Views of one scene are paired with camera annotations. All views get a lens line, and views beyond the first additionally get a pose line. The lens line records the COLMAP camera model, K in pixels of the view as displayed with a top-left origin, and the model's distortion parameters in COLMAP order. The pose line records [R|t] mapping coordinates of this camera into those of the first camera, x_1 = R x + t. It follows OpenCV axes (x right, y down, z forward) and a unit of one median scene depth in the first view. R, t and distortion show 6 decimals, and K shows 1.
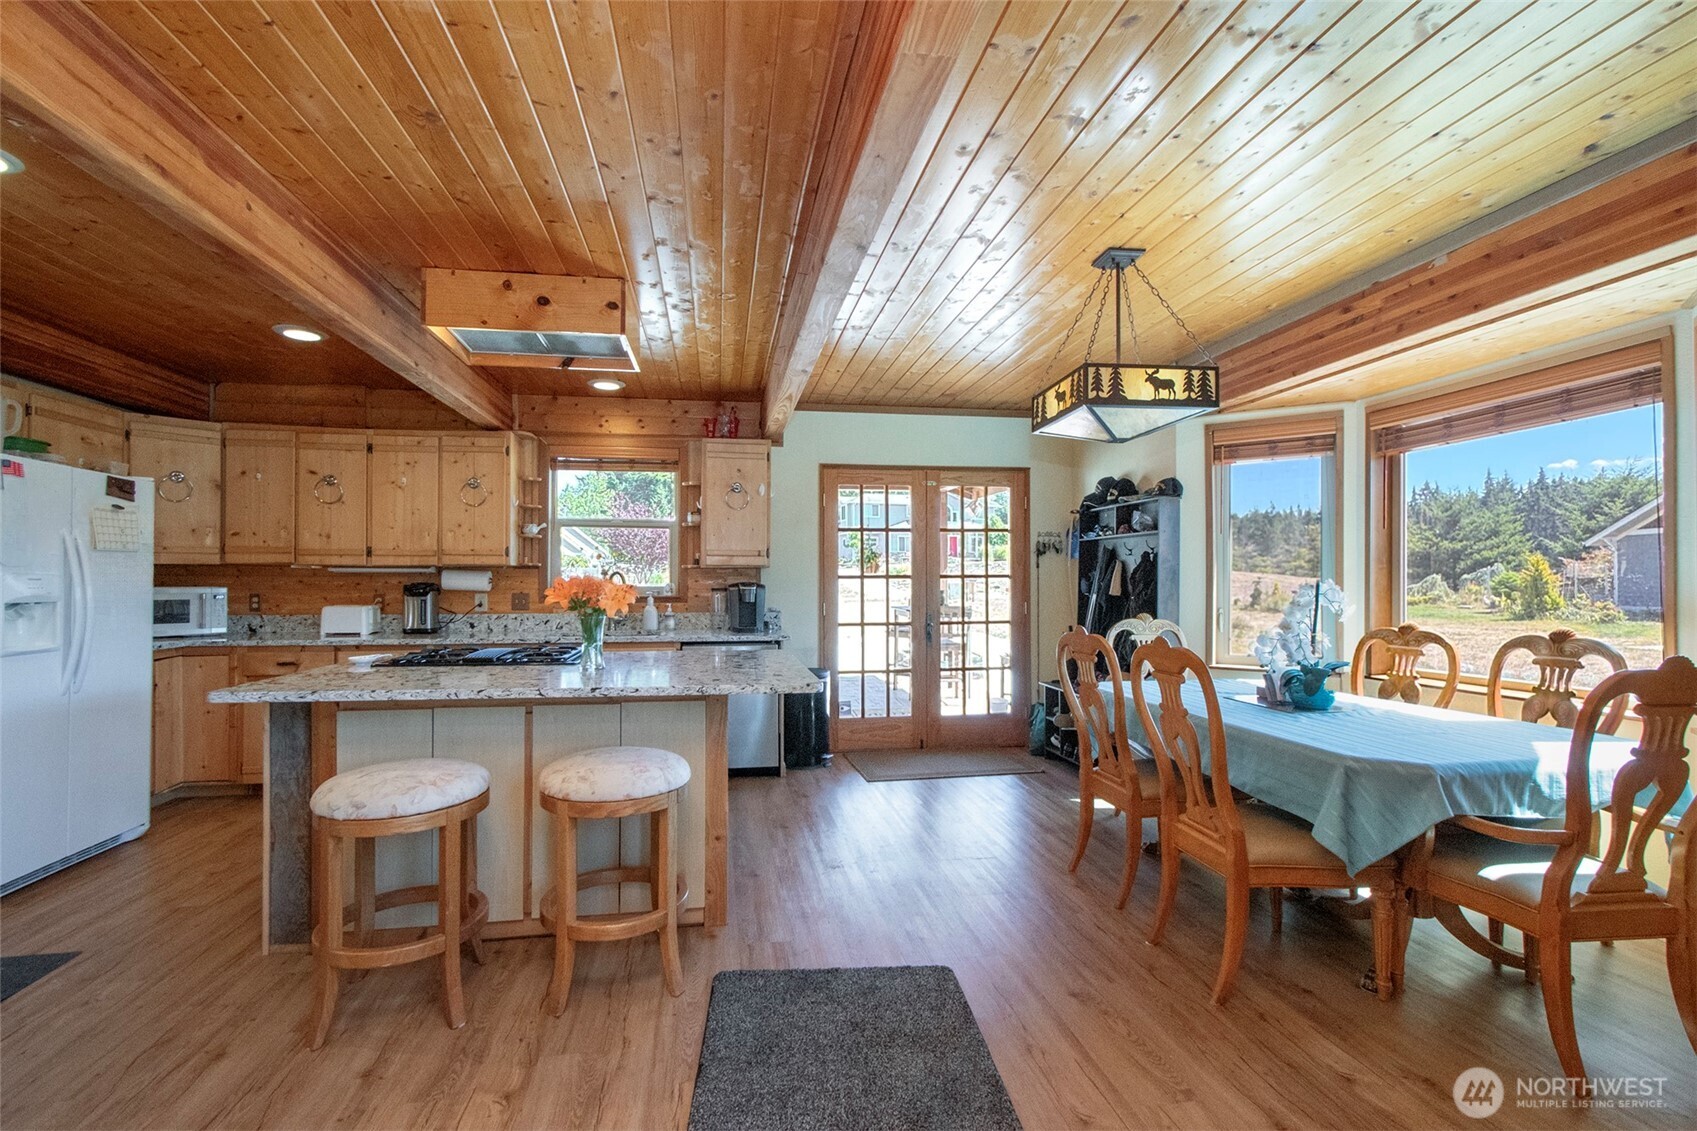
lens RADIAL K [[756.6, 0, 847.1], [0, 756.6, 577.3], [0, 0, 1]] dist [0.001094, -0.000132]
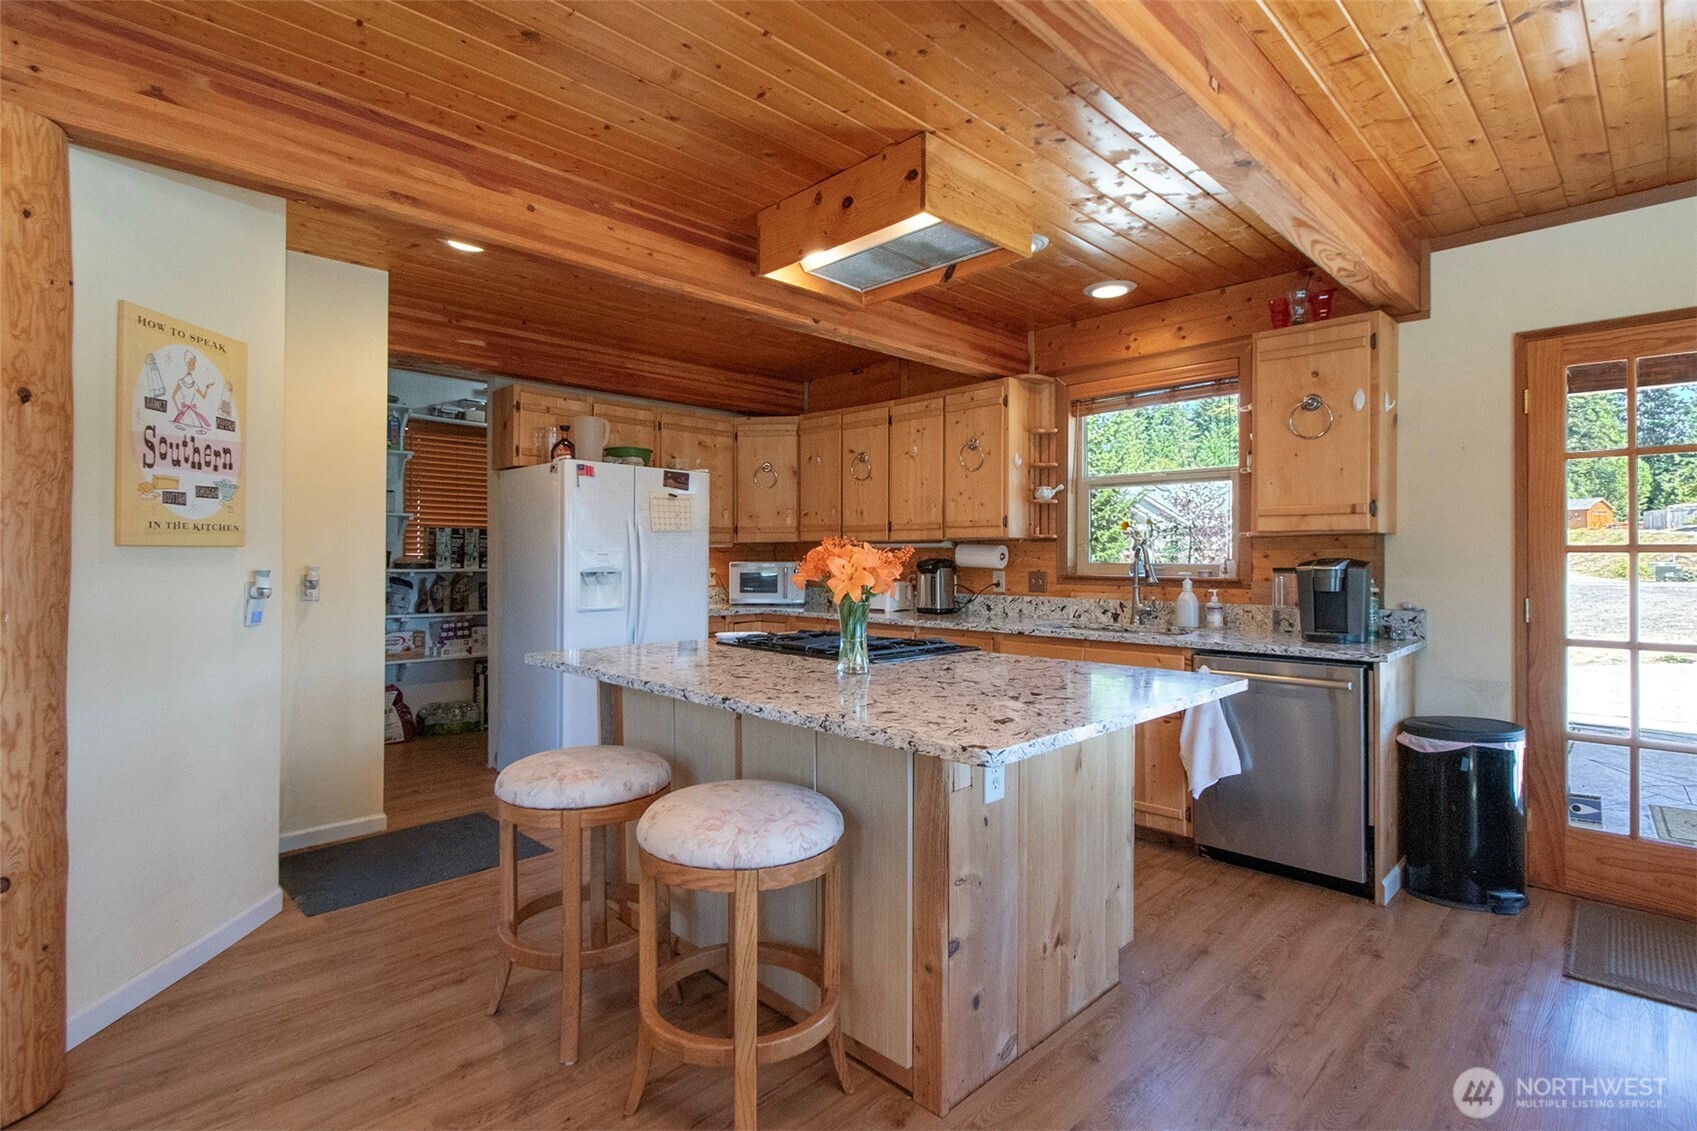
lens RADIAL K [[831.9, 0, 819.5], [0, 831.9, 558.2], [0, 0, 1]] dist [-0.001222, -0.000900]
pose [[0.558722, 0.000230, -0.829355, 0.200398], [0.002345, 0.999996, 0.001857, 0.004560], [0.829352, -0.002982, 0.558719, 0.318569]]
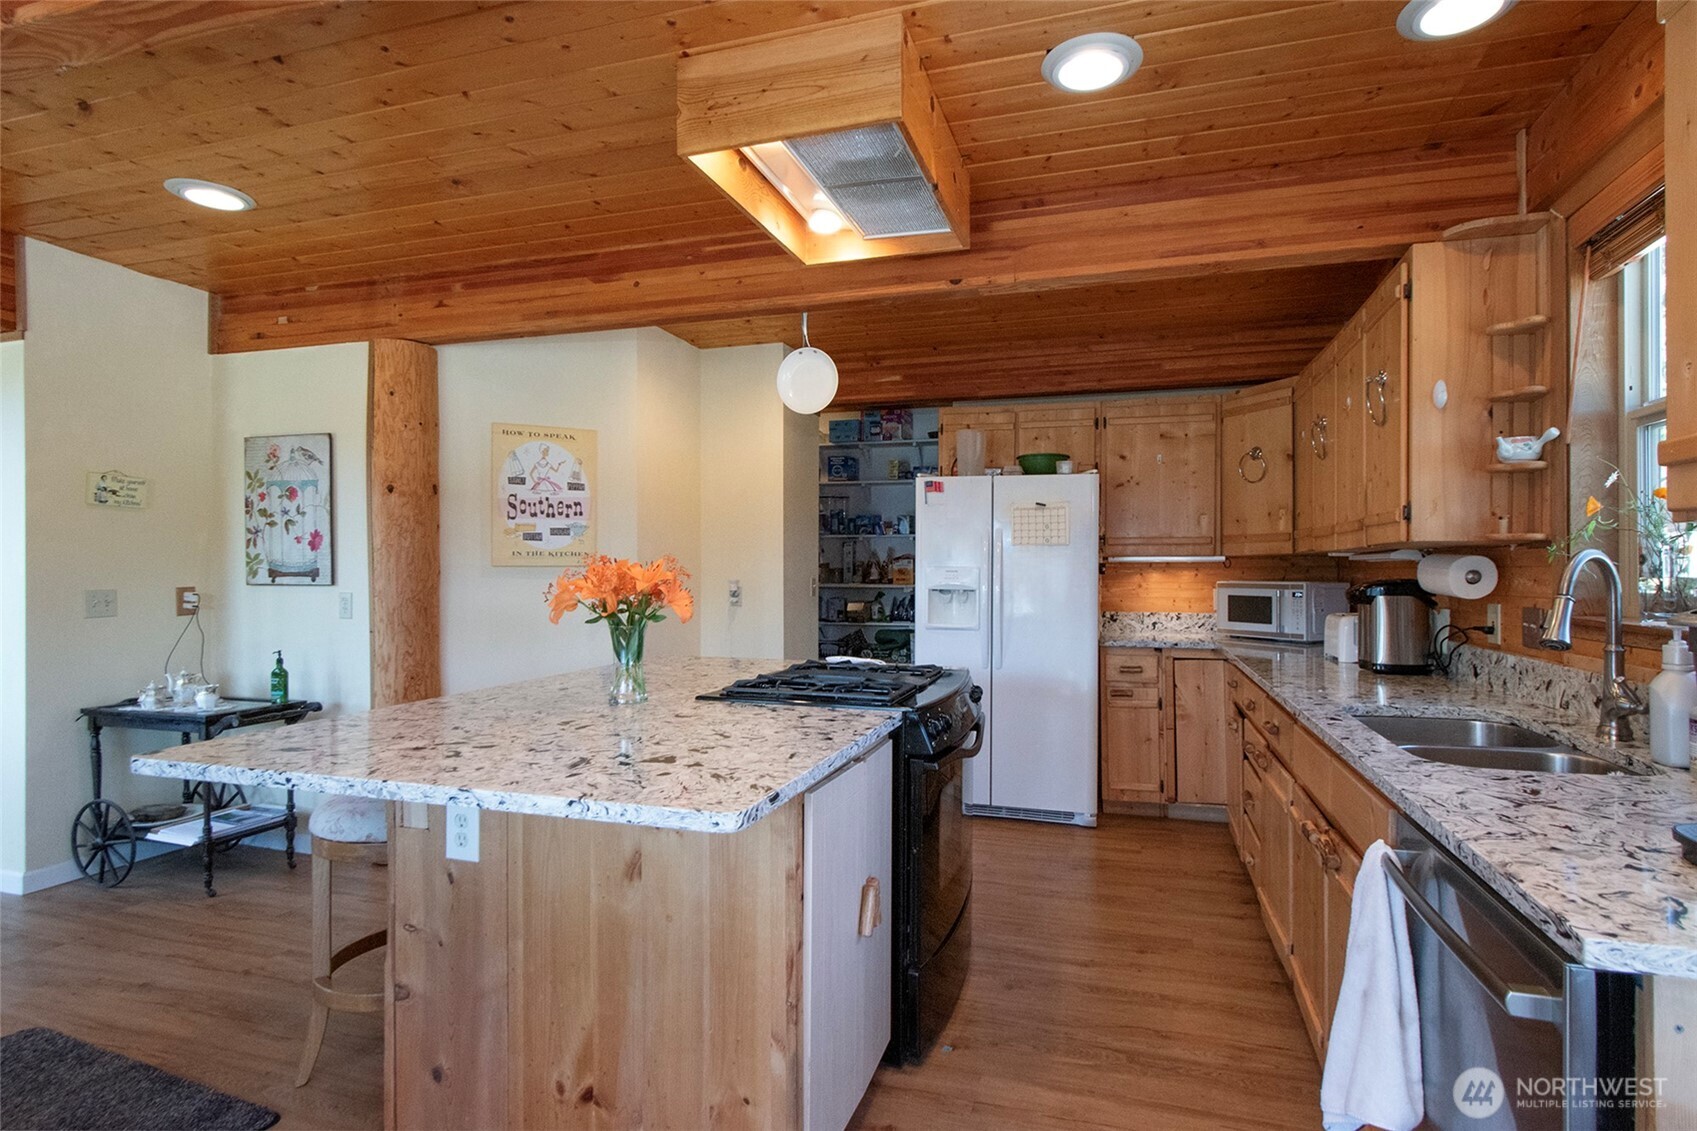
lens RADIAL K [[842.9, 0, 886.1], [0, 842.9, 573.0], [0, 0, 1]] dist [0.002389, 0.000116]
pose [[-0.451748, -0.000032, -0.892145, 0.145475], [-0.000982, 0.999999, 0.000461, 0.003037], [0.892145, 0.001084, -0.451748, 0.959692]]
